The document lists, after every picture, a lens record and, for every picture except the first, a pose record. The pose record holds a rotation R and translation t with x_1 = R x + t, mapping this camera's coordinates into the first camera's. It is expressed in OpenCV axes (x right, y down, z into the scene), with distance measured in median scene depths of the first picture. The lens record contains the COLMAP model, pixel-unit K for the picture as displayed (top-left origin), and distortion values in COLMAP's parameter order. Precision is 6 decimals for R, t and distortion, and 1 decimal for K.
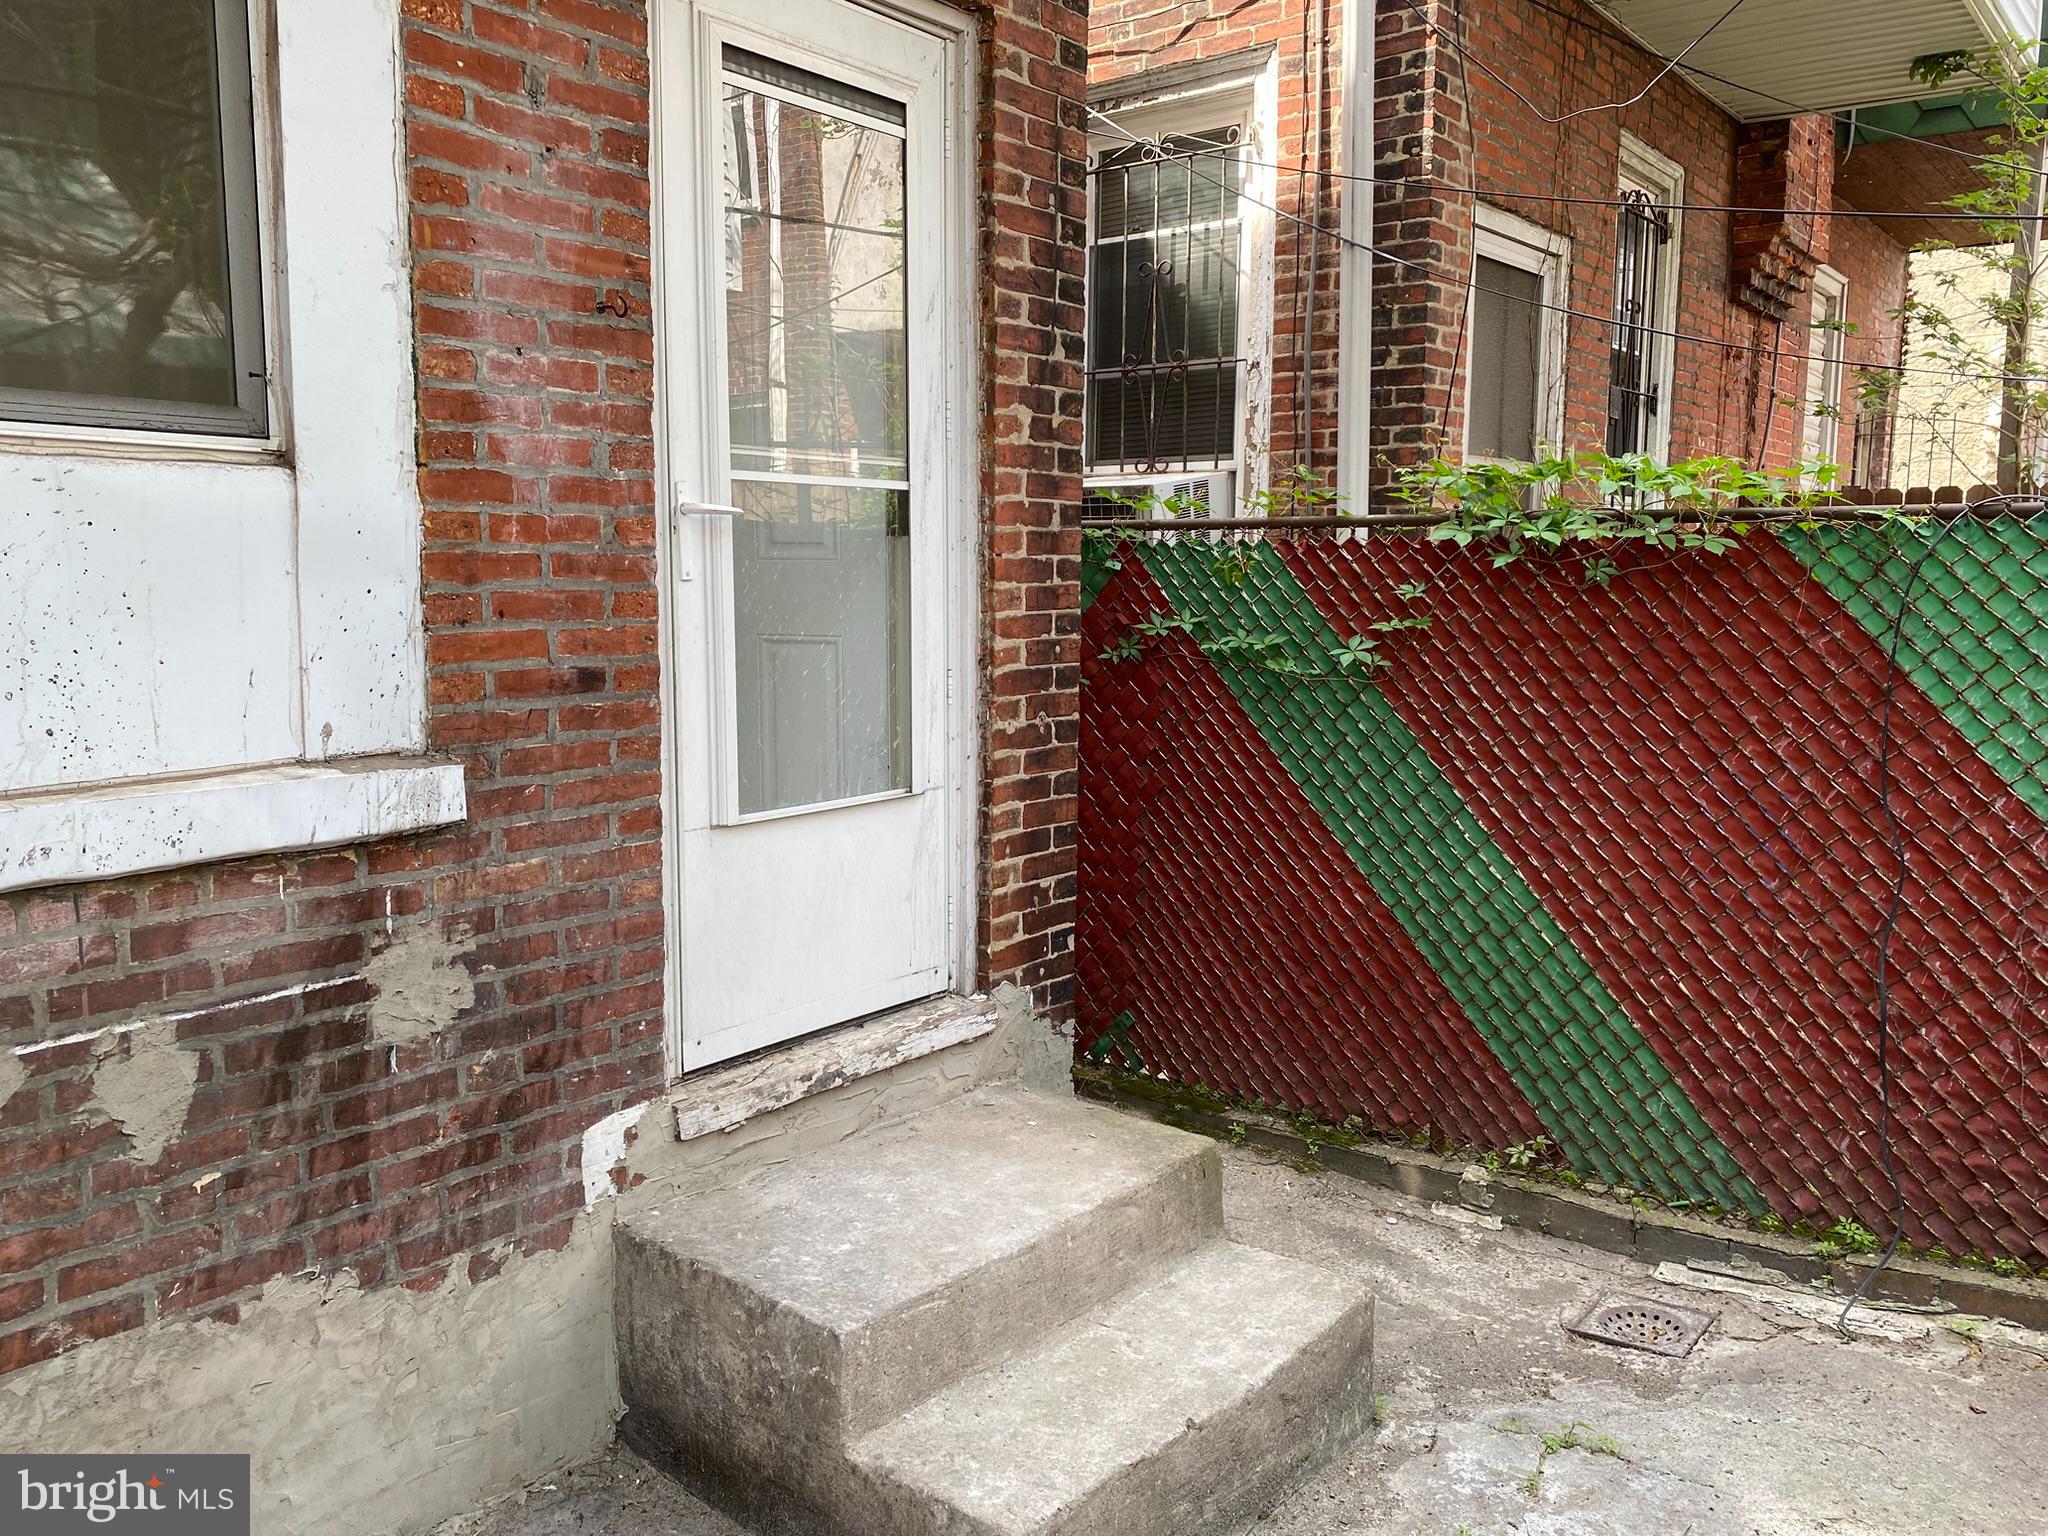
lens RADIAL K [[1539.4, 0, 1019.9], [0, 1539.4, 751.3], [0, 0, 1]] dist [-0.004642, -0.002354]
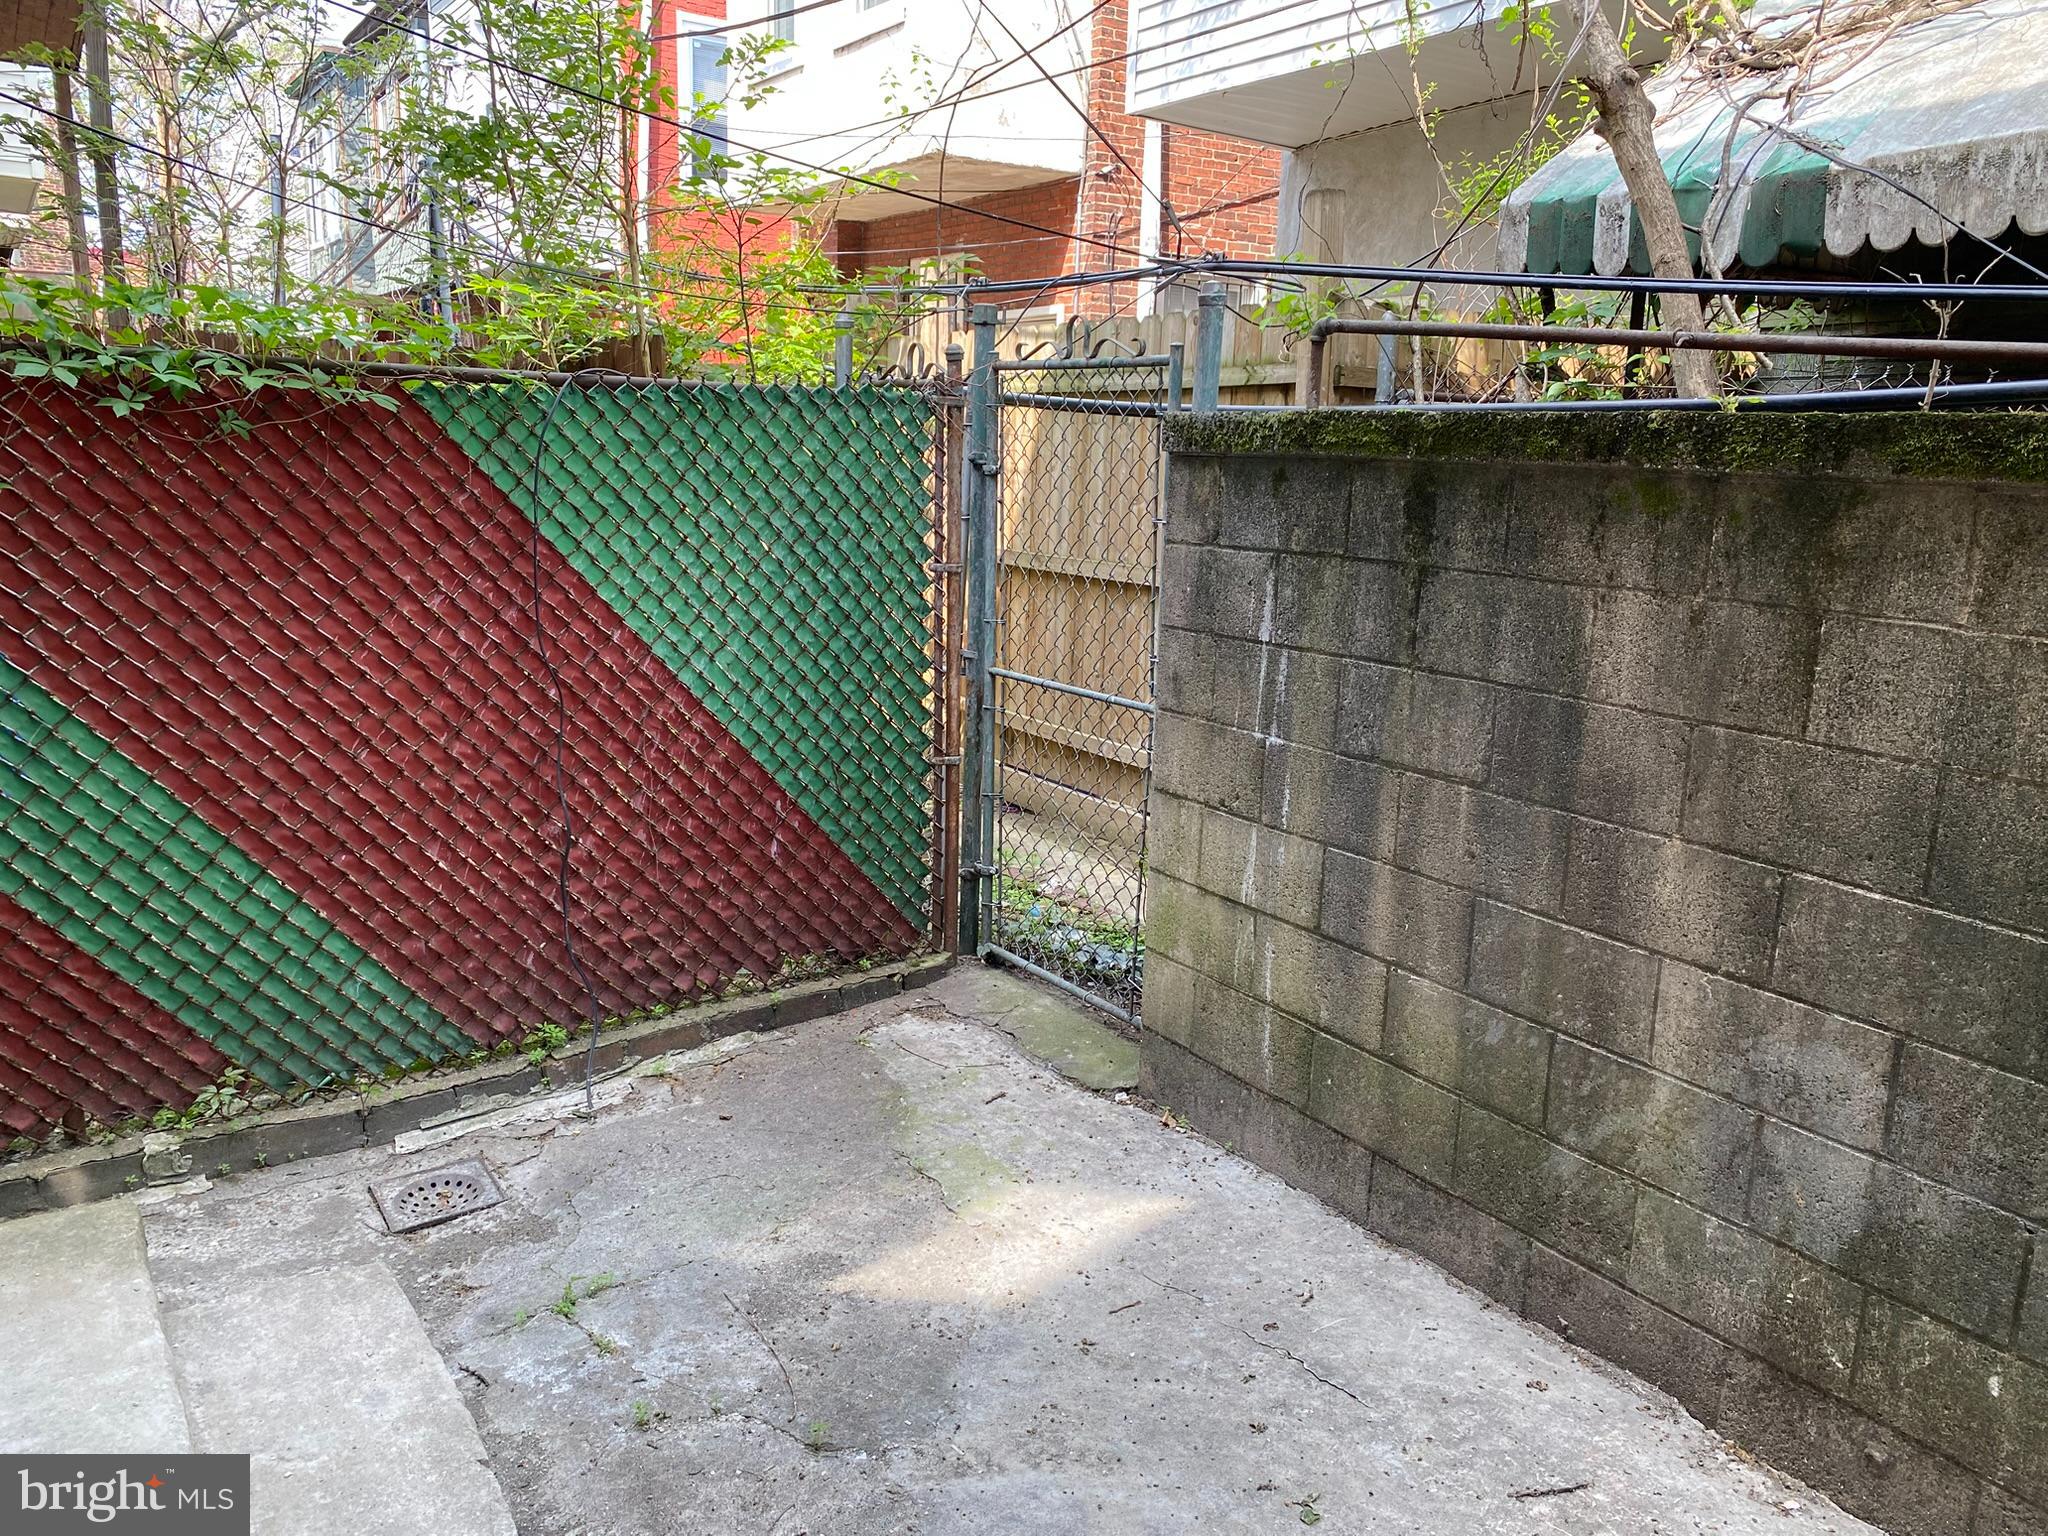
lens RADIAL K [[1556.1, 0, 1020.5], [0, 1556.1, 742.4], [0, 0, 1]] dist [0.039711, -0.044646]
pose [[0.302208, -0.171308, 0.937723, -0.377904], [0.082033, 0.984744, 0.153460, -0.039998], [-0.949706, 0.030547, 0.311650, 0.313017]]
